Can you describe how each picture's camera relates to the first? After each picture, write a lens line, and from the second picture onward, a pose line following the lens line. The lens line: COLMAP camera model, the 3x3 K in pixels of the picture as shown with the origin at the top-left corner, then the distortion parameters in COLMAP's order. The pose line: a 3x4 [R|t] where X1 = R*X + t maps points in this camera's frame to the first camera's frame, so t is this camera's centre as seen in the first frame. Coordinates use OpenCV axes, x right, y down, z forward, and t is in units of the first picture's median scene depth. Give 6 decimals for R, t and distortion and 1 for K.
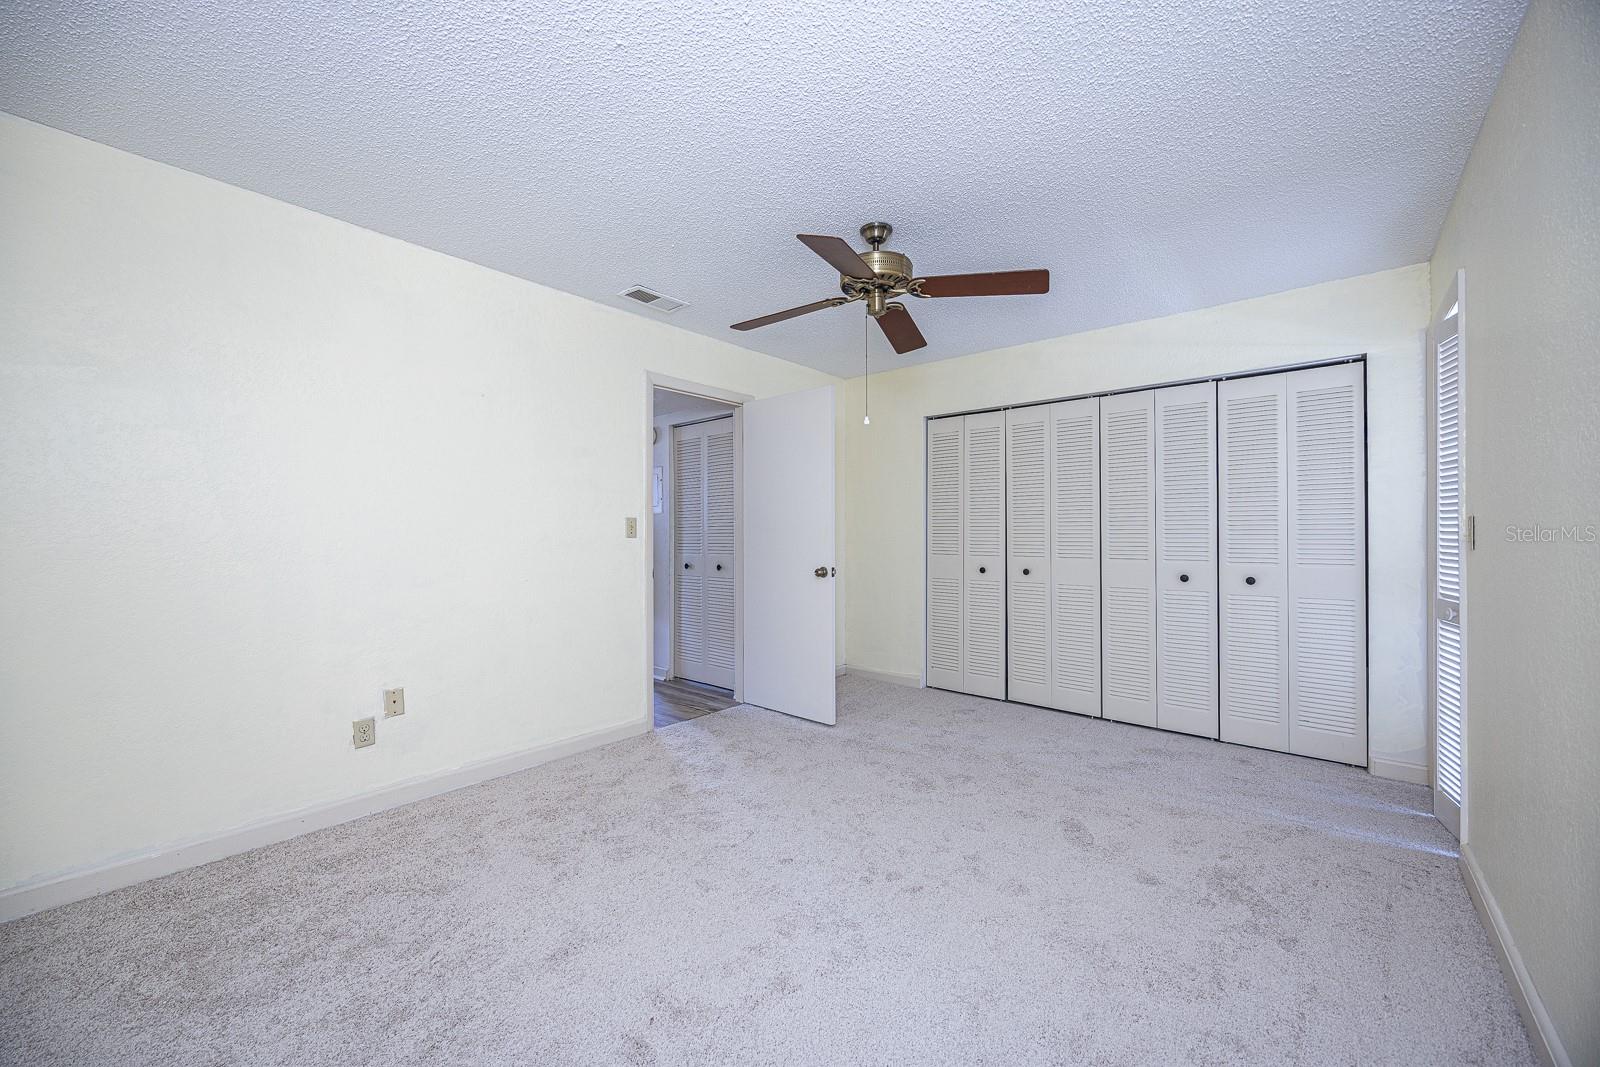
lens RADIAL K [[614.4, 0, 805.8], [0, 614.4, 535.0], [0, 0, 1]] dist [-0.000903, 0.000222]
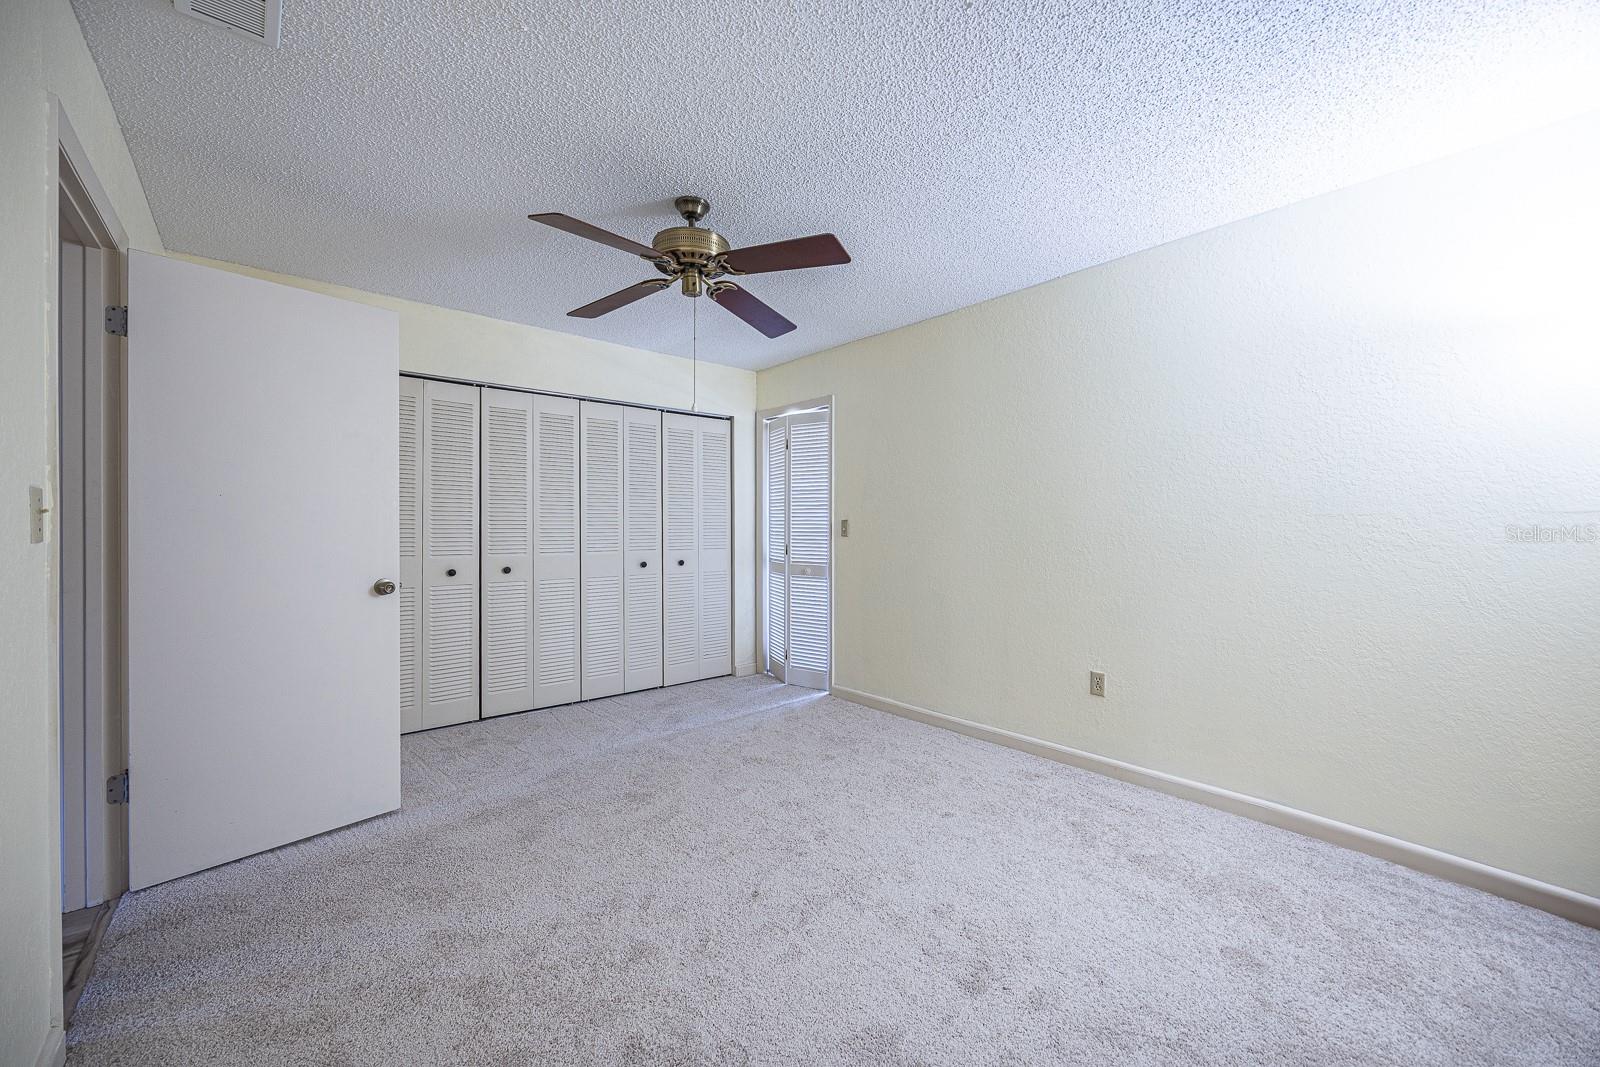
lens RADIAL K [[618.7, 0, 805.6], [0, 618.7, 525.0], [0, 0, 1]] dist [0.000367, 0.000096]
pose [[0.143574, 0.003894, 0.989632, -0.628923], [0.002904, 0.999986, -0.004356, -0.002699], [-0.989635, 0.003500, 0.143561, 0.545907]]
